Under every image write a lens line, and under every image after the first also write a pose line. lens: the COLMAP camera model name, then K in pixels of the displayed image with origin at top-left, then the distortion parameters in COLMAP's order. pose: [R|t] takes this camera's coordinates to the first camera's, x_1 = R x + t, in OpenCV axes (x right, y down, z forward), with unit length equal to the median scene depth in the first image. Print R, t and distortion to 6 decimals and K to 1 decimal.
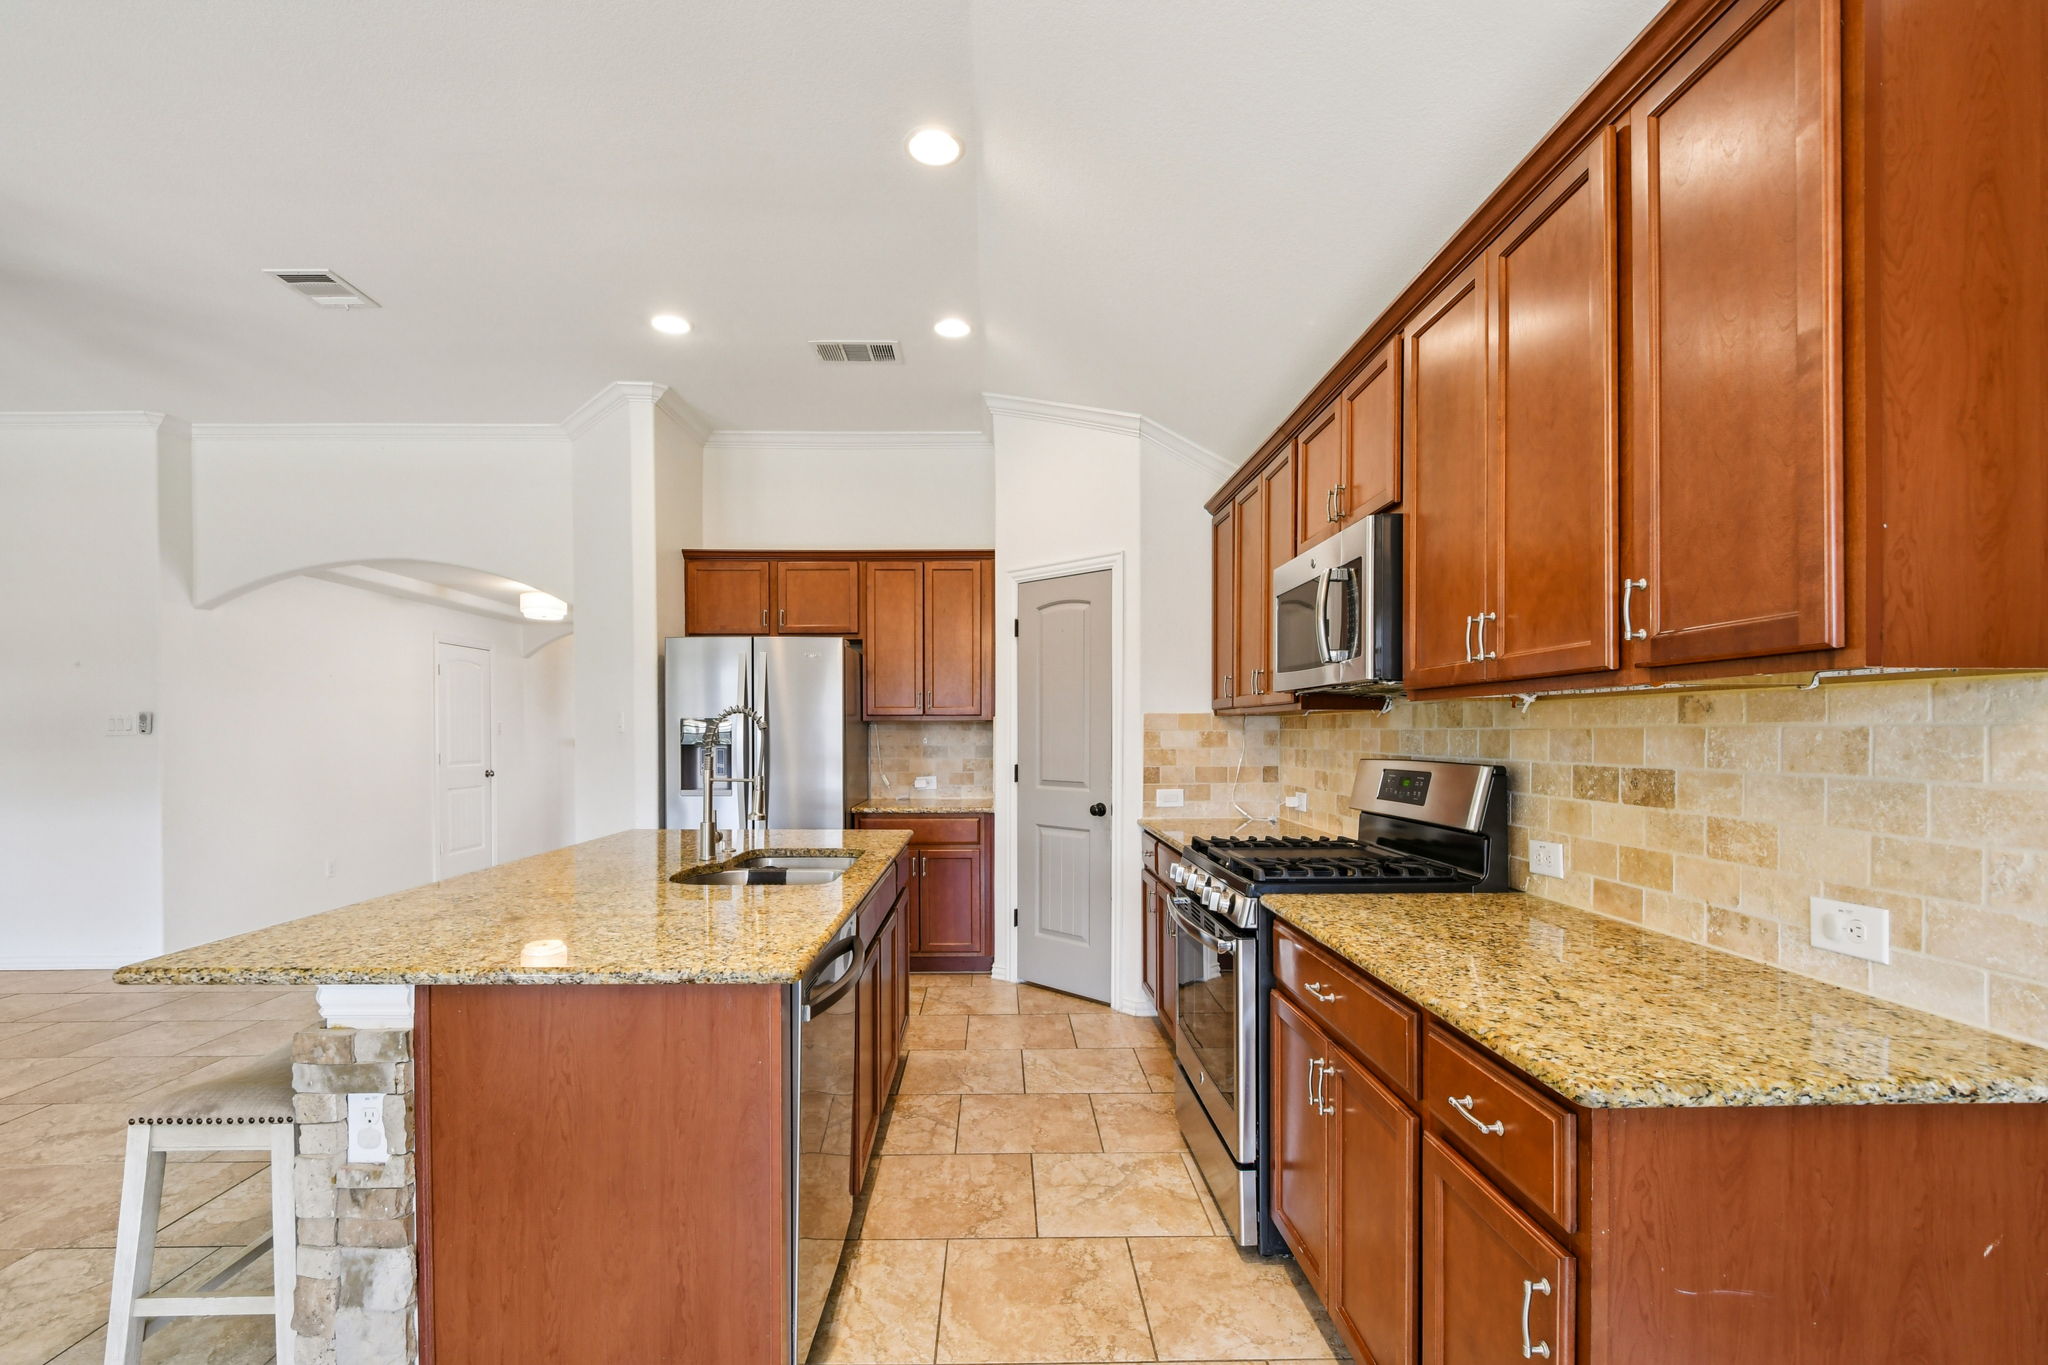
lens RADIAL K [[904.4, 0, 1014.6], [0, 904.4, 734.9], [0, 0, 1]] dist [-0.001238, -0.000179]
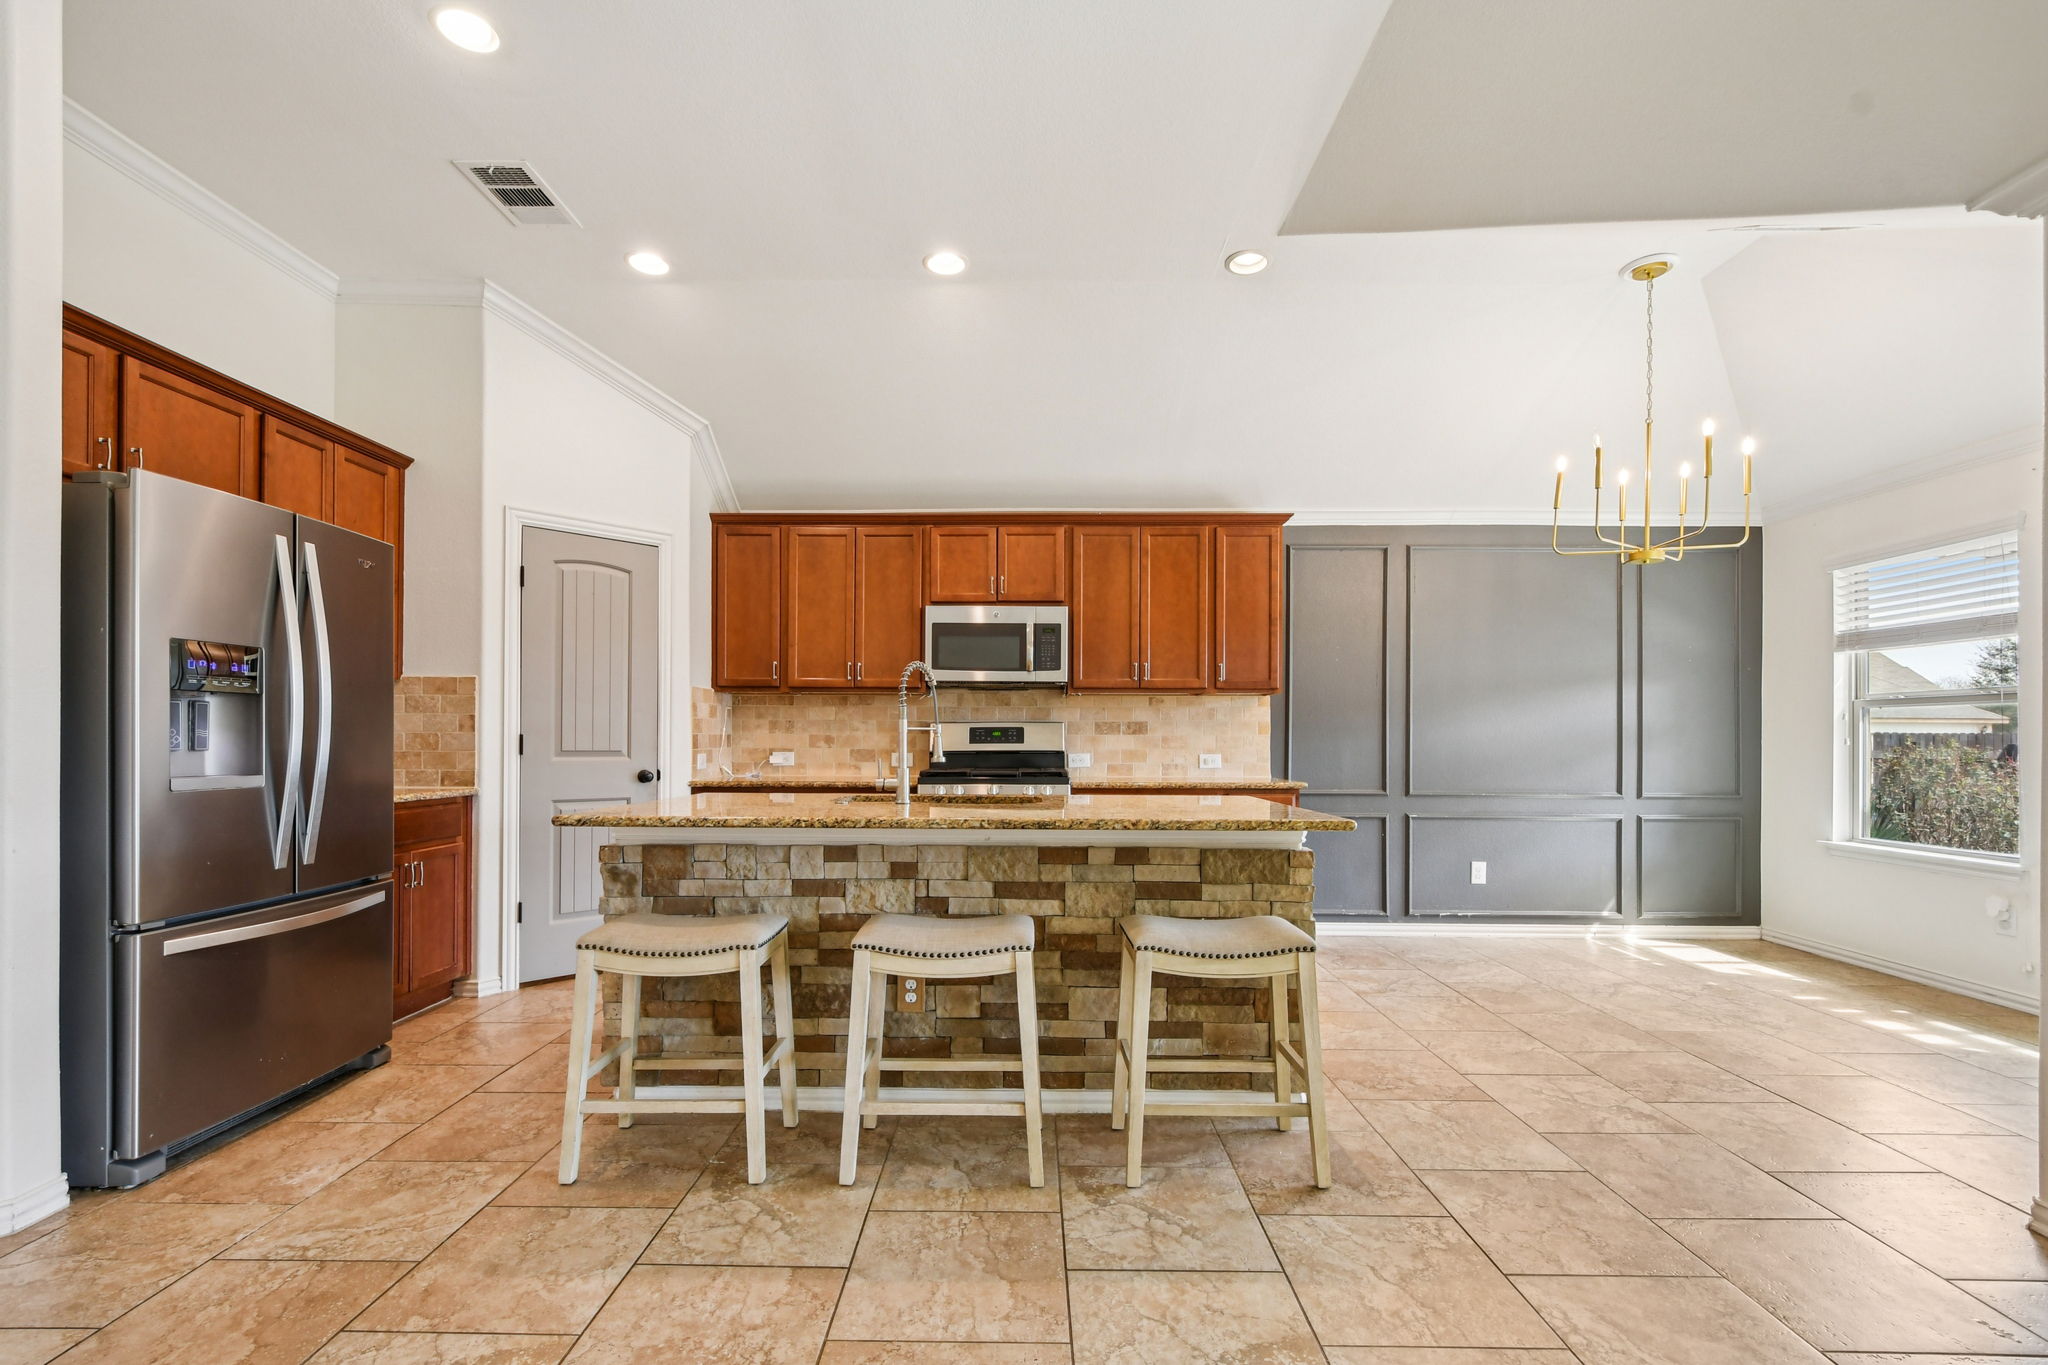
lens RADIAL K [[904.4, 0, 1014.6], [0, 904.4, 734.9], [0, 0, 1]] dist [-0.001238, -0.000179]
pose [[0.029027, 0.006063, 0.999560, -1.077538], [-0.000545, 0.999982, -0.006050, 0.048647], [-0.999578, -0.000369, 0.029030, 0.642099]]
